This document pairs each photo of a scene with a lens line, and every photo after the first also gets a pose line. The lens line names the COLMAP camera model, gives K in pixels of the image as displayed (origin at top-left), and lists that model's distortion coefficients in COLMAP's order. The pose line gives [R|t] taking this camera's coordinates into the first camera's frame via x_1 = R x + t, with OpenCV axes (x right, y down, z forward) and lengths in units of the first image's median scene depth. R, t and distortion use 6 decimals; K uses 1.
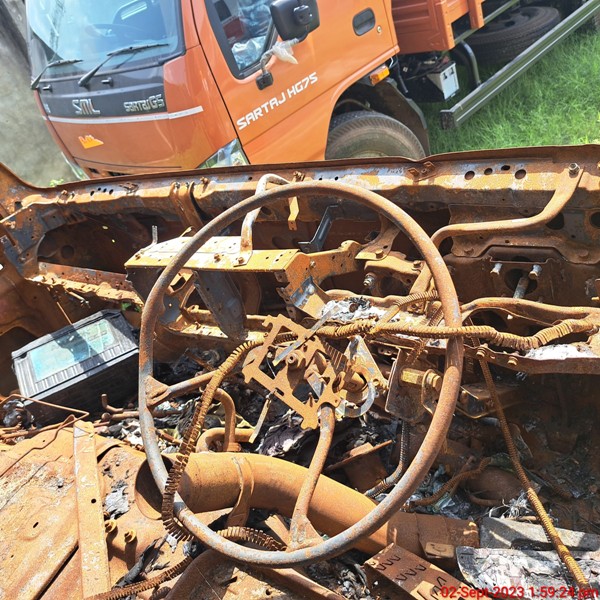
lens RADIAL K [[571.2, 0, 300.0], [0, 571.2, 300.0], [0, 0, 1]] dist [0.012004, 0.004094]
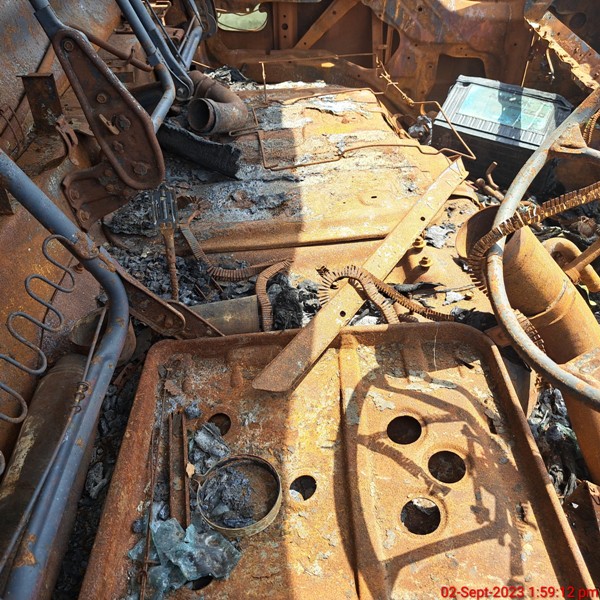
lens RADIAL K [[527.5, 0, 300.0], [0, 527.5, 300.0], [0, 0, 1]] dist [-0.003706, -0.004727]
pose [[0.557826, 0.717059, -0.417919, 0.011391], [-0.582576, 0.696938, 0.418190, 0.190044], [0.591130, 0.010192, 0.806512, 0.122943]]
